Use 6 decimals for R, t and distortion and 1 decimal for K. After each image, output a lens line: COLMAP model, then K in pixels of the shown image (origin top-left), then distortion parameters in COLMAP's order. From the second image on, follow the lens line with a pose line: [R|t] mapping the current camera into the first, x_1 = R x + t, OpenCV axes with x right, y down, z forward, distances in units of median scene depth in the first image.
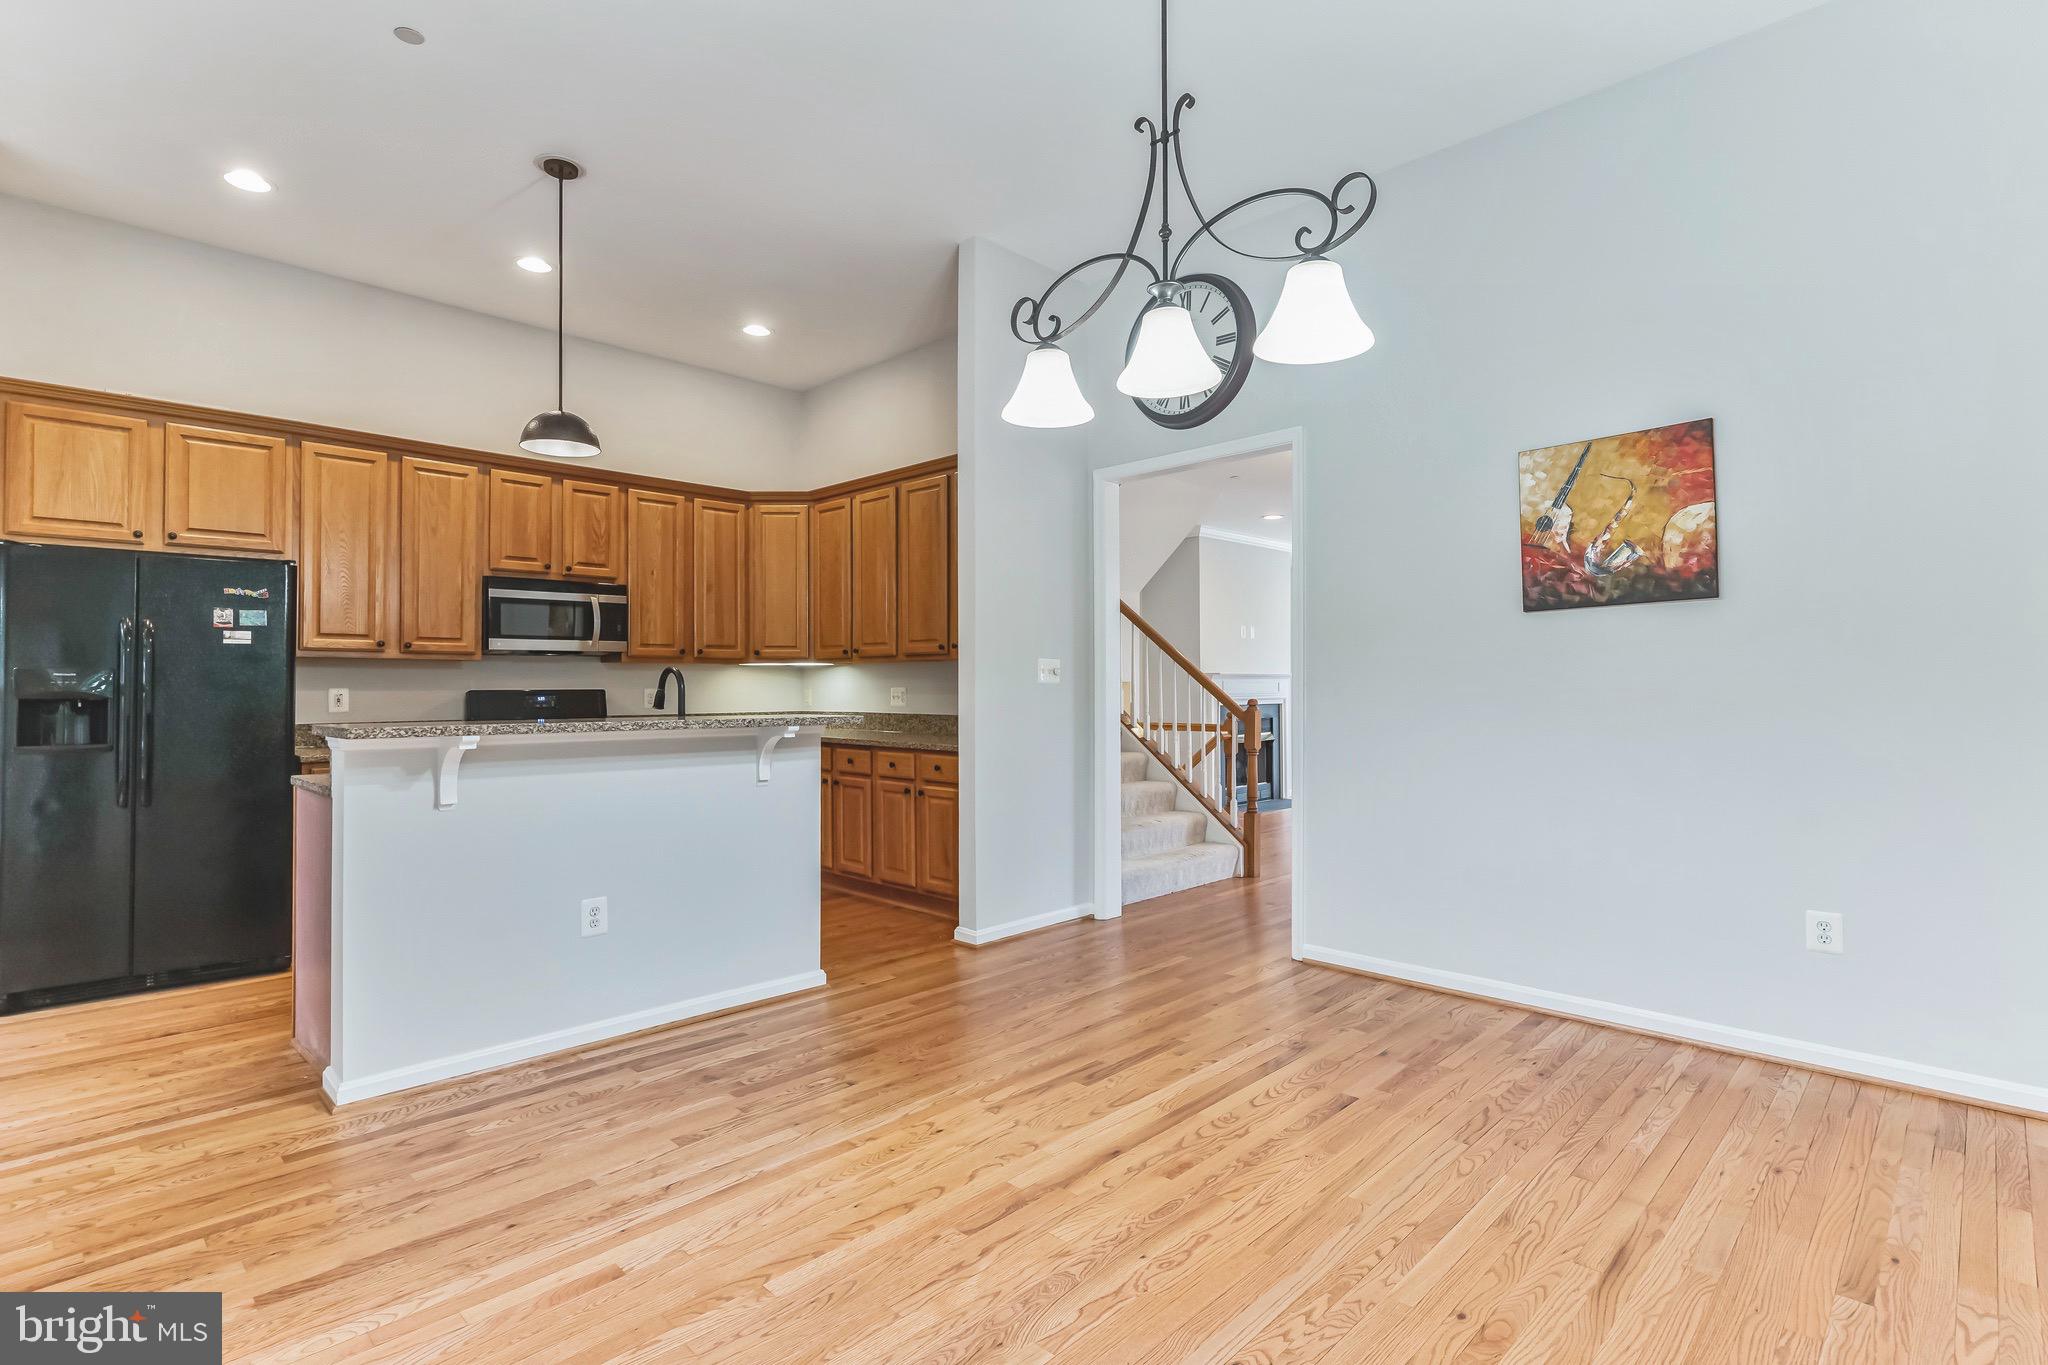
lens RADIAL K [[979.9, 0, 1025.4], [0, 979.9, 668.1], [0, 0, 1]] dist [0.003343, -0.001233]
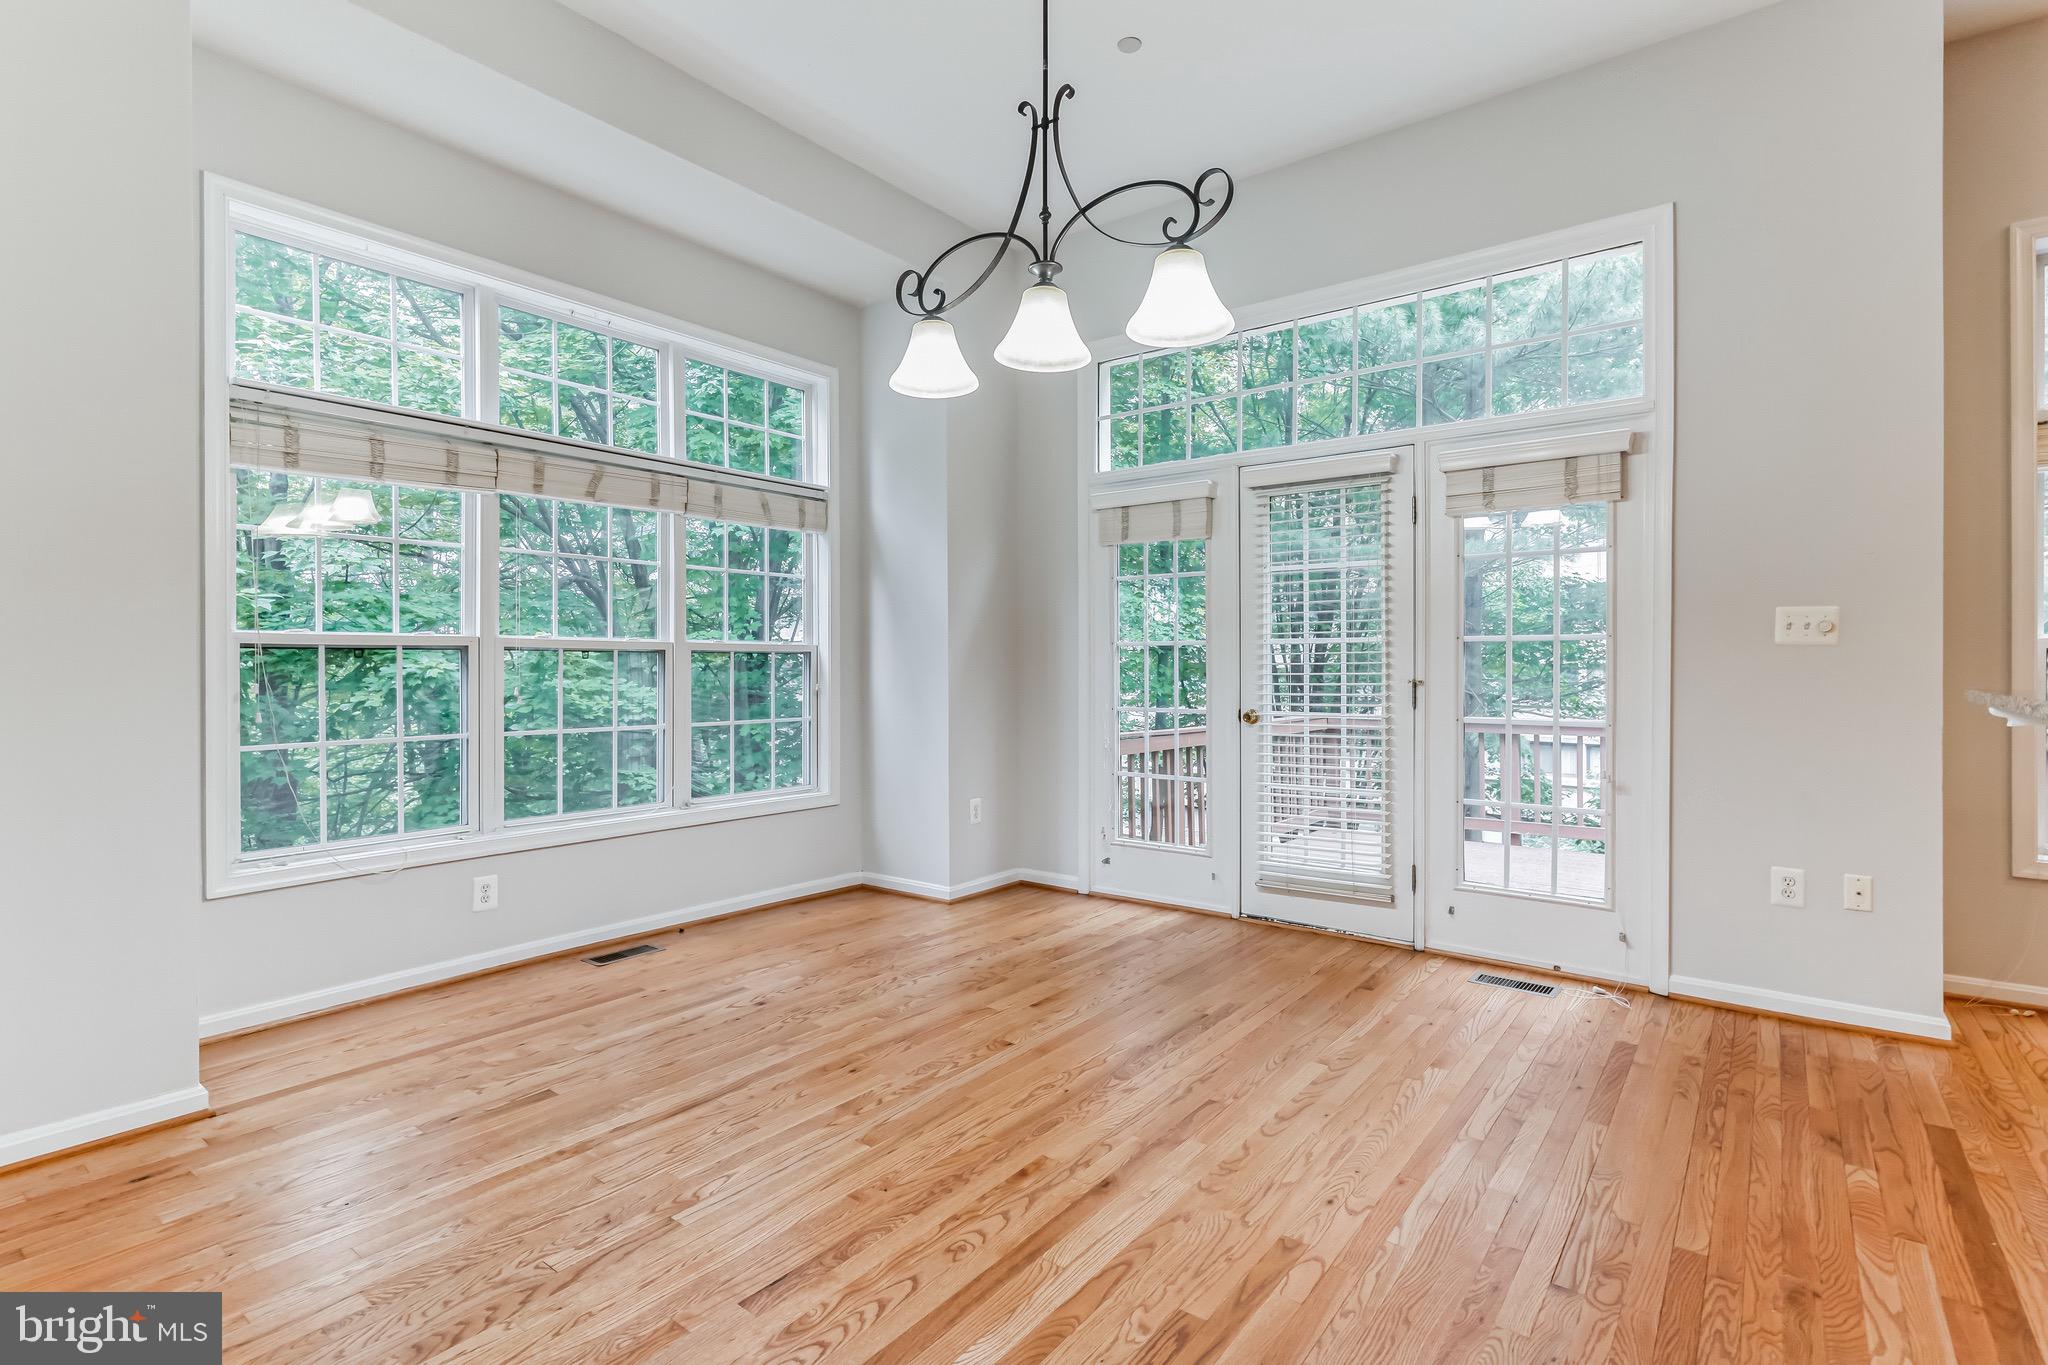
lens RADIAL K [[979.9, 0, 1025.4], [0, 979.9, 668.1], [0, 0, 1]] dist [0.003343, -0.001233]
pose [[-0.993282, 0.001681, -0.115704, 0.200151], [0.003534, 0.999869, -0.015808, 0.041891], [0.115662, -0.016110, -0.993158, 1.420667]]
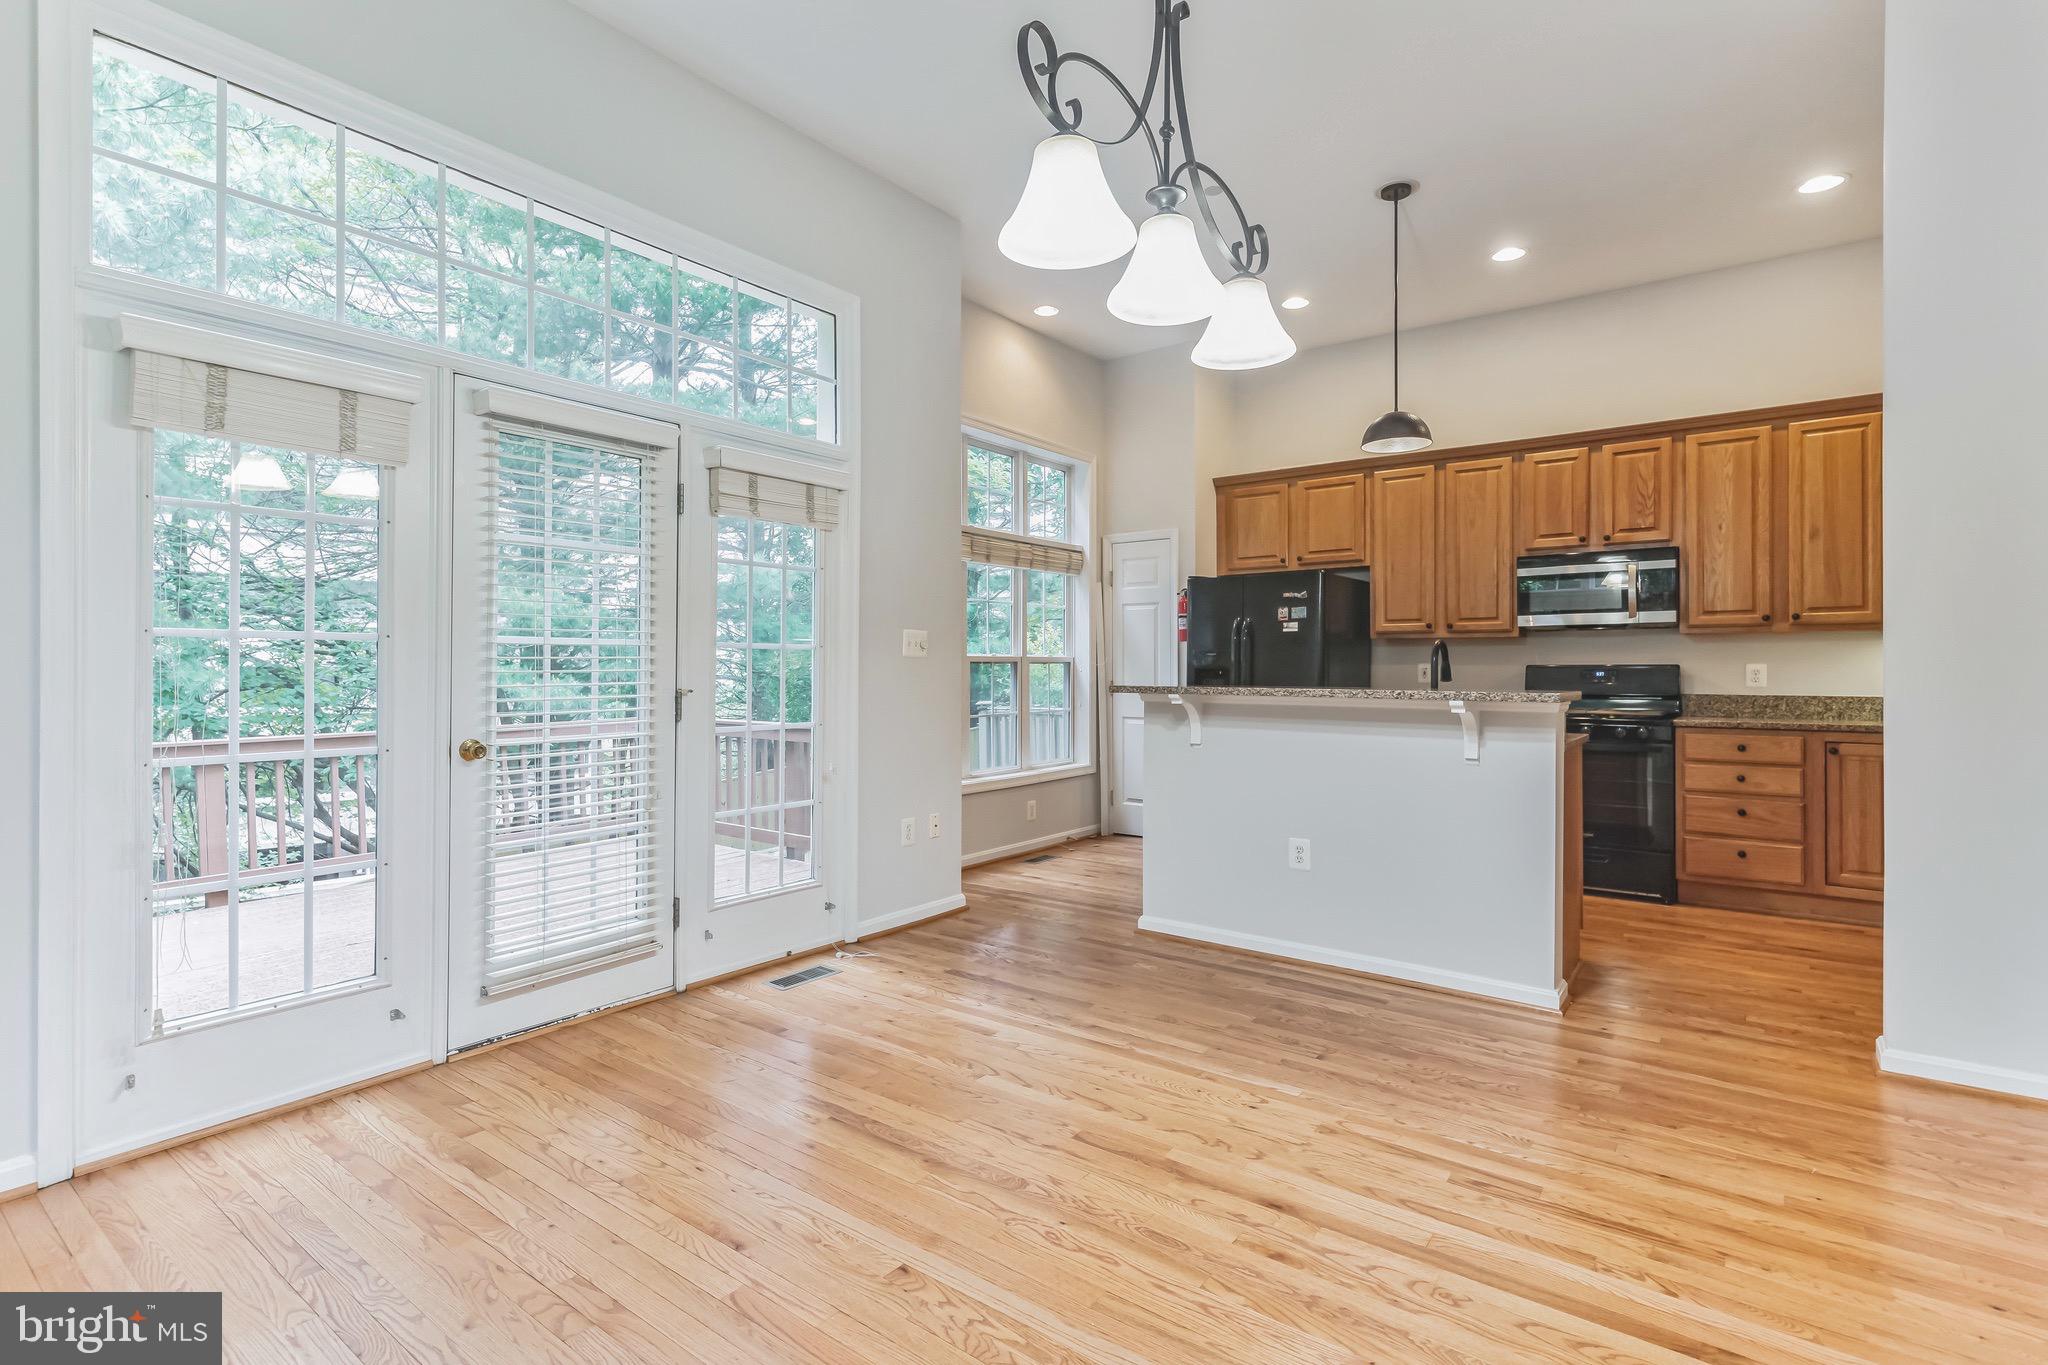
lens RADIAL K [[979.9, 0, 1025.4], [0, 979.9, 668.1], [0, 0, 1]] dist [0.003343, -0.001233]
pose [[0.132184, 0.003007, -0.991221, 0.690223], [0.017916, 0.999825, 0.005423, 0.017242], [0.991063, -0.018475, 0.132107, 0.524456]]
